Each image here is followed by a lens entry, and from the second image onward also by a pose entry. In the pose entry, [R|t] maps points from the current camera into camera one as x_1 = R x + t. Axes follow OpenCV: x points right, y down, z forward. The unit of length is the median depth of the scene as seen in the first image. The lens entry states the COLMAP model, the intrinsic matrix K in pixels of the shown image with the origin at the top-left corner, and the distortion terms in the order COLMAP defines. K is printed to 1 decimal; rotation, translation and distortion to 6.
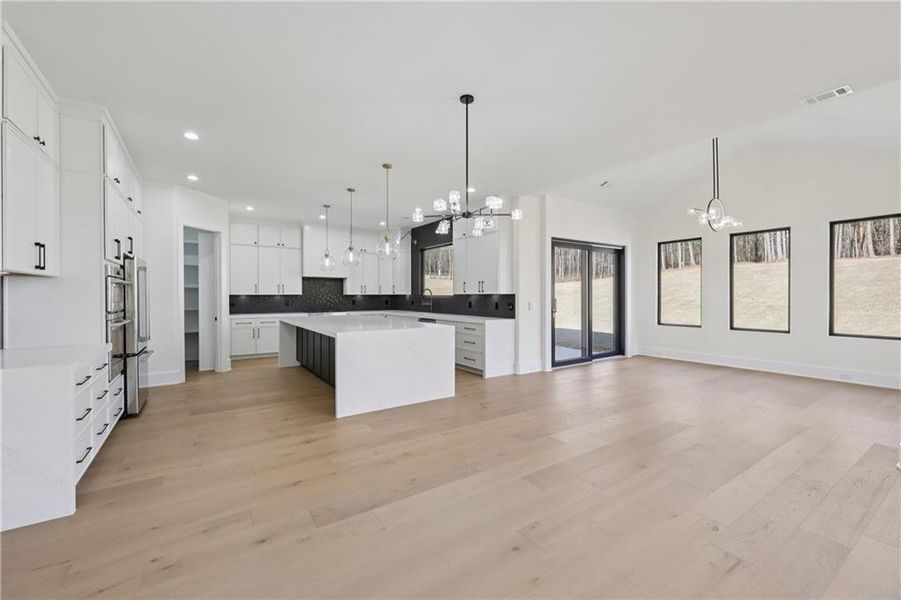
lens RADIAL K [[383.1, 0, 447.4], [0, 383.1, 302.3], [0, 0, 1]] dist [0.001589, 0.000307]
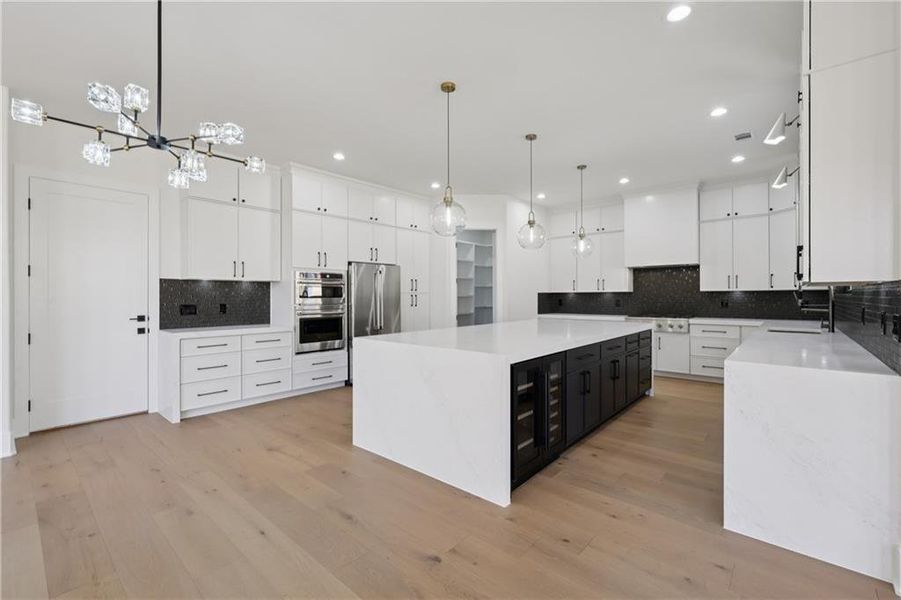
lens RADIAL K [[383.1, 0, 444.6], [0, 383.1, 300.3], [0, 0, 1]] dist [0.001589, 0.000307]
pose [[0.264068, 0.008765, -0.964464, 0.276168], [-0.013593, 0.999893, 0.005365, -0.002364], [0.964408, 0.011693, 0.264159, 0.500611]]
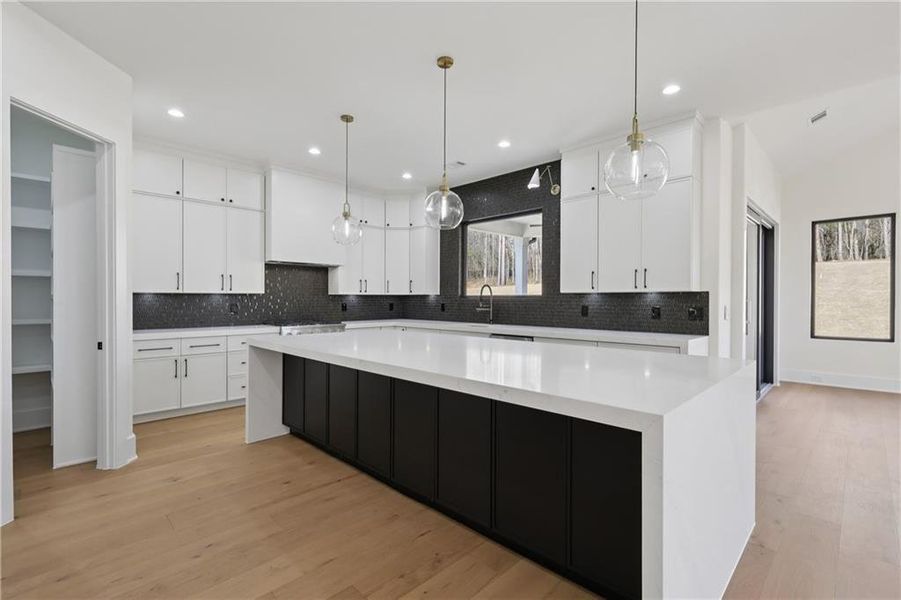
lens RADIAL K [[414.0, 0, 450.5], [0, 414.0, 306.1], [0, 0, 1]] dist [-0.003646, 0.001985]
pose [[0.977793, -0.004132, 0.209531, -0.260323], [0.003959, 0.999991, 0.001244, -0.001378], [-0.209534, -0.000387, 0.977801, 0.380170]]
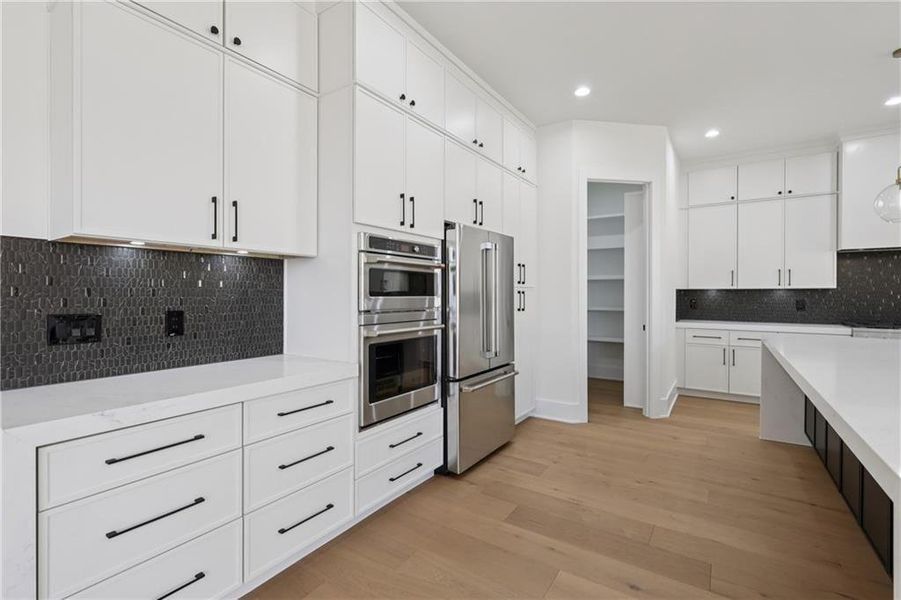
lens RADIAL K [[414.0, 0, 450.9], [0, 414.0, 299.2], [0, 0, 1]] dist [-0.003646, 0.001985]
pose [[0.393803, 0.010546, -0.919135, -0.099525], [-0.017476, 0.999839, 0.003985, 0.000394], [0.919029, 0.014493, 0.393924, 0.378425]]
